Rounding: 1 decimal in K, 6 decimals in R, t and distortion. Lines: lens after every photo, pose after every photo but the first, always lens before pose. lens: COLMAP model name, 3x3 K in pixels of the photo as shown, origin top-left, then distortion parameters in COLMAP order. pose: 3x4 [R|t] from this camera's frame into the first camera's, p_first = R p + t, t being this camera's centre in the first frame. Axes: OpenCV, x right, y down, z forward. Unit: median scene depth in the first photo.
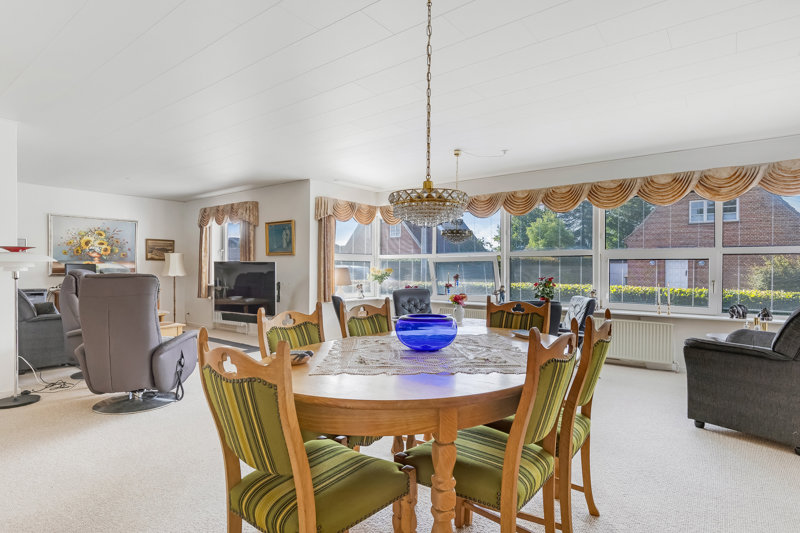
lens RADIAL K [[423.5, 0, 400.0], [0, 423.5, 266.5], [0, 0, 1]] dist [-0.000020, -0.000580]
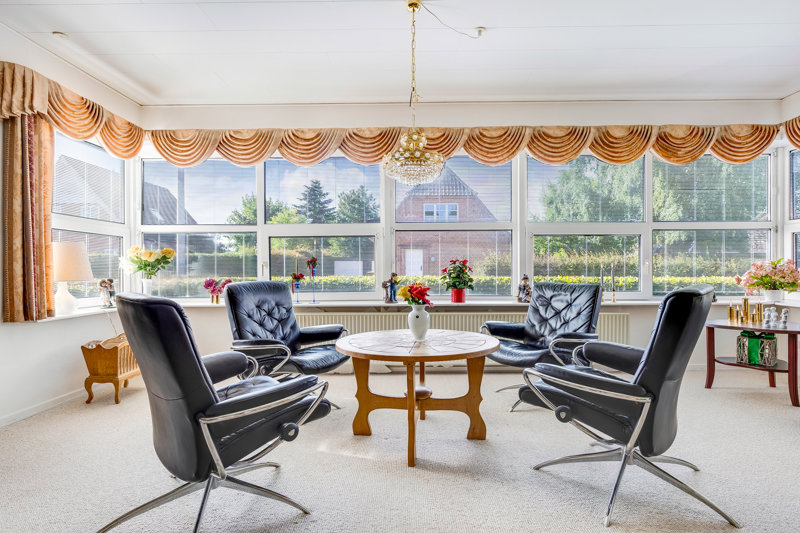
lens RADIAL K [[423.5, 0, 400.0], [0, 423.5, 266.5], [0, 0, 1]] dist [-0.000020, -0.000580]
pose [[0.799536, -0.004281, 0.600603, -0.142625], [0.003807, 0.999991, 0.002059, 0.033843], [-0.600606, 0.000641, 0.799545, 0.481933]]
